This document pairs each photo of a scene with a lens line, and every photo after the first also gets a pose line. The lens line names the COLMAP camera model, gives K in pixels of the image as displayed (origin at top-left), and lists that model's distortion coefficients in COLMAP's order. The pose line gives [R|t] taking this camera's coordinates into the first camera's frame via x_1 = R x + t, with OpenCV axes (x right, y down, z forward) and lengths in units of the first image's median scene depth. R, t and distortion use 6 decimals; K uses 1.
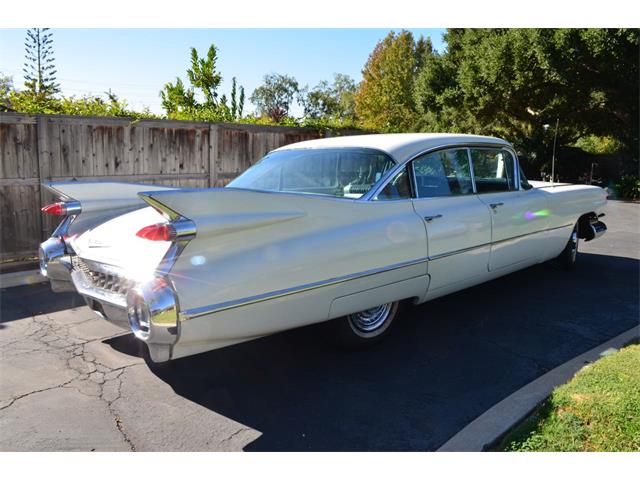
lens RADIAL K [[544.6, 0, 320.0], [0, 544.6, 240.0], [0, 0, 1]] dist [-0.077499, 0.001866]
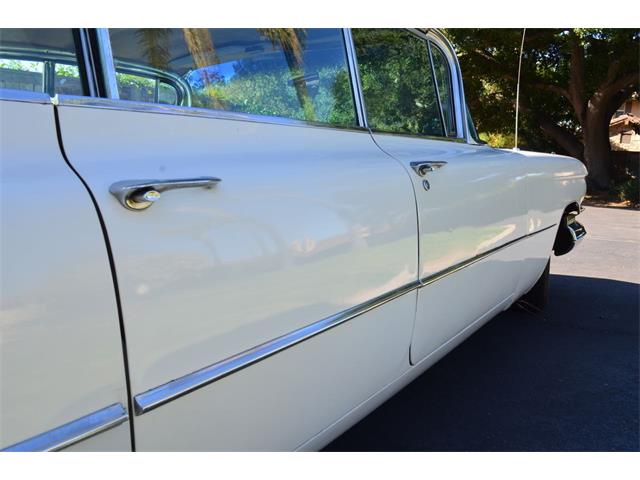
lens RADIAL K [[478.2, 0, 320.0], [0, 478.2, 240.0], [0, 0, 1]] dist [-0.074845, -0.000137]
pose [[0.980612, -0.024961, 0.194366, 0.157811], [0.028658, 0.999457, -0.016232, -0.012599], [-0.193855, 0.021488, 0.980795, 0.563522]]
